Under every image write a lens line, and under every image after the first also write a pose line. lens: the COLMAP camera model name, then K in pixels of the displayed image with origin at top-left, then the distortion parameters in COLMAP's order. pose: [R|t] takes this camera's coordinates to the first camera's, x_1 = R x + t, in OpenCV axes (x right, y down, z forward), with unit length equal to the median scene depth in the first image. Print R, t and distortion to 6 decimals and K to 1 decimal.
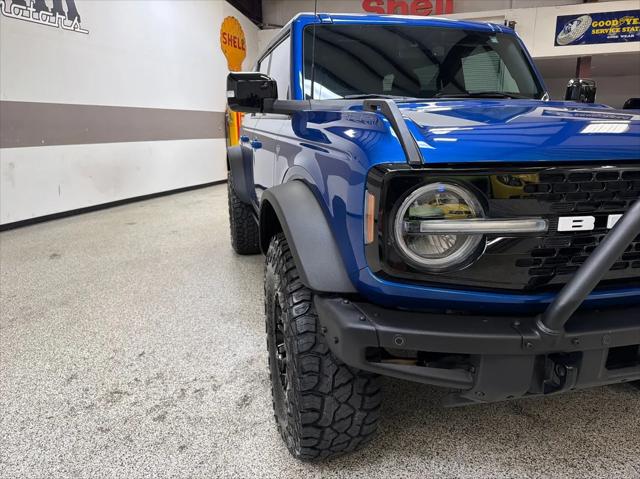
lens RADIAL K [[456.3, 0, 321.3], [0, 456.3, 235.8], [0, 0, 1]] dist [0.029987, -0.037607]
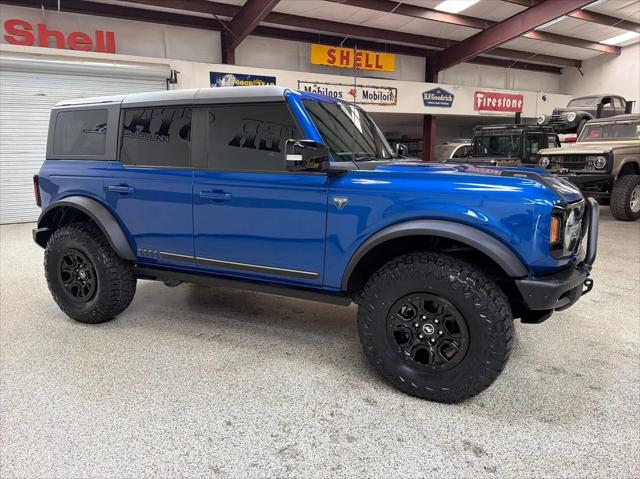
lens RADIAL K [[451.6, 0, 320.0], [0, 451.6, 239.5], [0, 0, 1]] dist [0.049060, -0.056962]
pose [[0.648269, -0.140714, 0.748295, -1.403719], [0.181402, 0.983019, 0.027700, -0.164112], [-0.739486, 0.117785, 0.662787, 0.291048]]
